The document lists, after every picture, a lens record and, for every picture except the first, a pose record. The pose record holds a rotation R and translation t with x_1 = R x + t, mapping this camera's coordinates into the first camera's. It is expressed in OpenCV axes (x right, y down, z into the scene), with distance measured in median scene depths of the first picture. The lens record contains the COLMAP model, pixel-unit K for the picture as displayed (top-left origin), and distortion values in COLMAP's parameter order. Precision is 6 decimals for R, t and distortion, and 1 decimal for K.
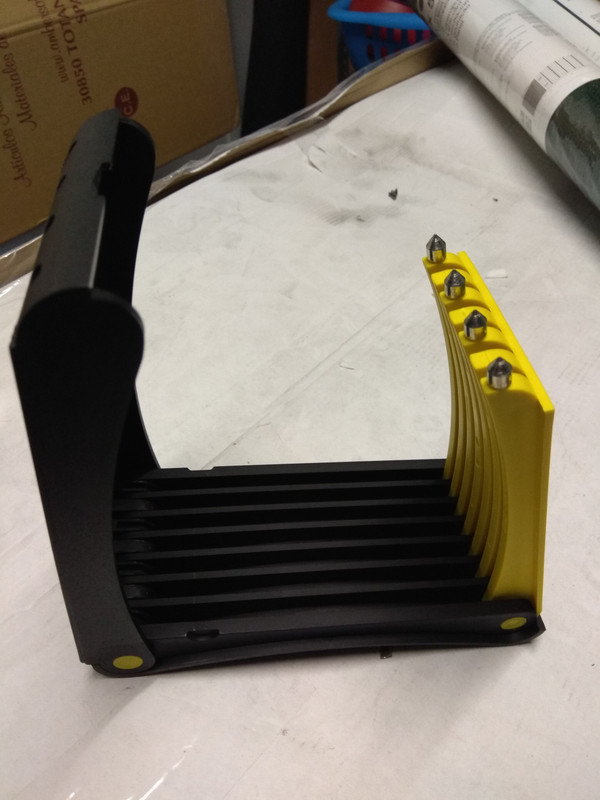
lens RADIAL K [[619.7, 0, 300.0], [0, 619.7, 400.0], [0, 0, 1]] dist [0.004040, -0.054107]
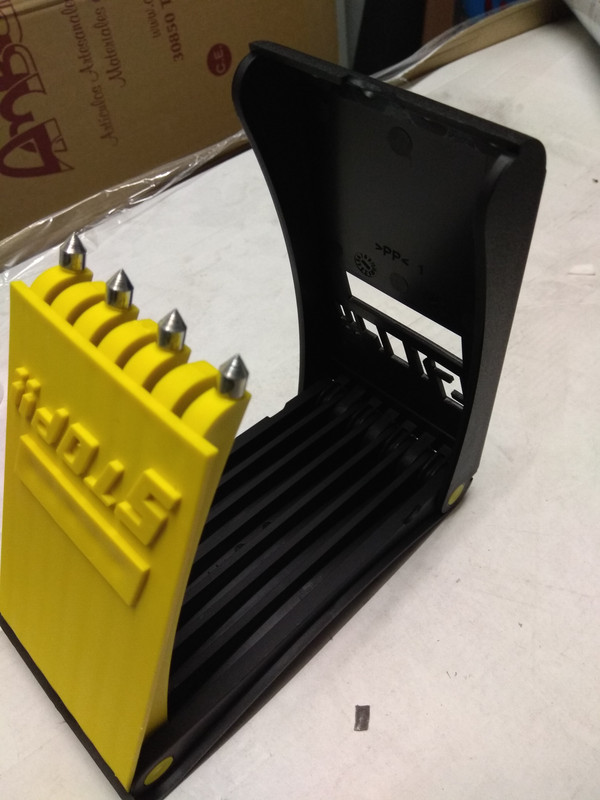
lens RADIAL K [[619.7, 0, 300.0], [0, 619.7, 400.0], [0, 0, 1]] dist [0.004040, -0.054107]
pose [[0.984756, 0.089293, -0.149275, 0.054383], [-0.081153, 0.994908, 0.059775, -0.030913], [0.153852, -0.046749, 0.986987, 0.063081]]
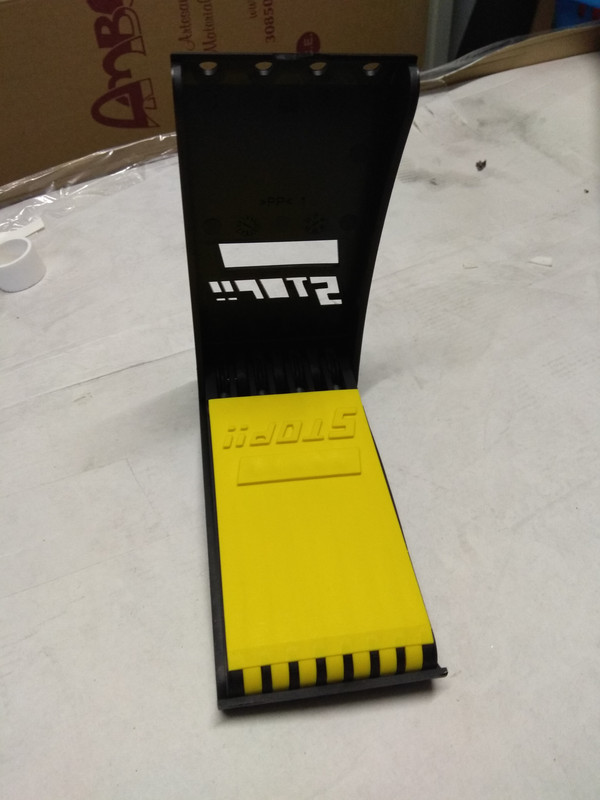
lens RADIAL K [[619.7, 0, 300.0], [0, 619.7, 400.0], [0, 0, 1]] dist [0.004040, -0.054107]
pose [[0.933318, 0.267512, -0.239490, 0.178461], [-0.255329, 0.963444, 0.081131, 0.019103], [0.252439, -0.014572, 0.967503, -0.032494]]
